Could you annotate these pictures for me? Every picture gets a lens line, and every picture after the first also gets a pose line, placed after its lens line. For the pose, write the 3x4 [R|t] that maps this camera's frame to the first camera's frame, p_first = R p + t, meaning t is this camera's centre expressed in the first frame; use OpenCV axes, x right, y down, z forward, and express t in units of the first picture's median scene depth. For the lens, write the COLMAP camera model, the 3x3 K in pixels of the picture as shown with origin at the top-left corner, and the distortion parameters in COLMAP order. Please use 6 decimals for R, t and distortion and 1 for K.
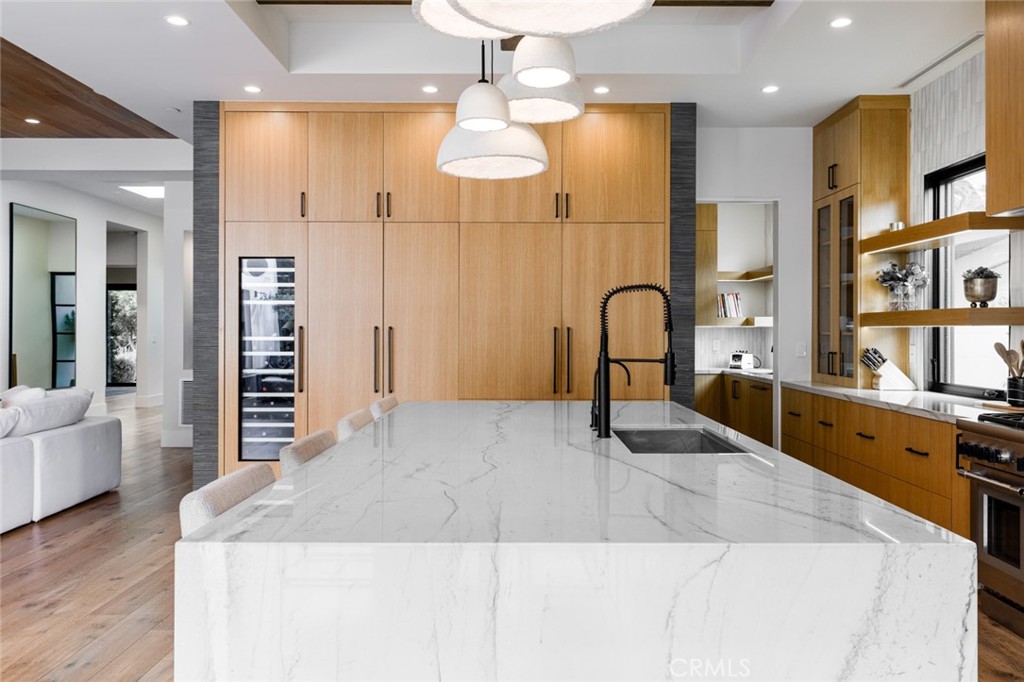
lens RADIAL K [[722.6, 0, 517.9], [0, 722.6, 337.0], [0, 0, 1]] dist [-0.003418, -0.001059]
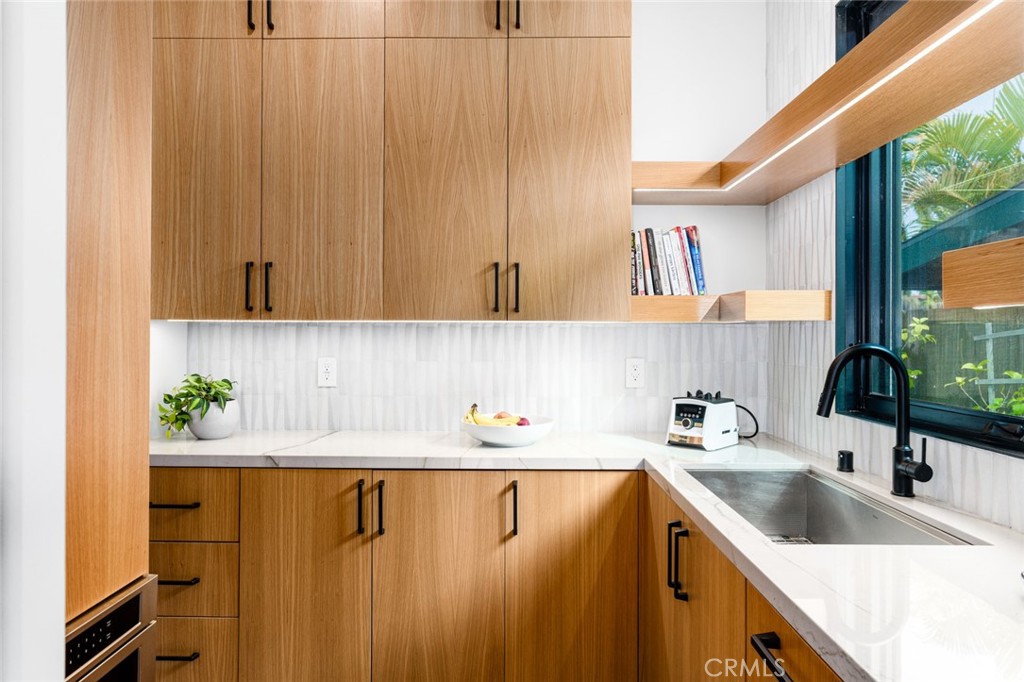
lens RADIAL K [[629.4, 0, 513.1], [0, 629.4, 342.6], [0, 0, 1]] dist [-0.003405, -0.001404]
pose [[0.999997, -0.001367, 0.002085, 0.220708], [0.001385, 0.999963, -0.008544, -0.002397], [-0.002073, 0.008547, 0.999961, 0.708144]]
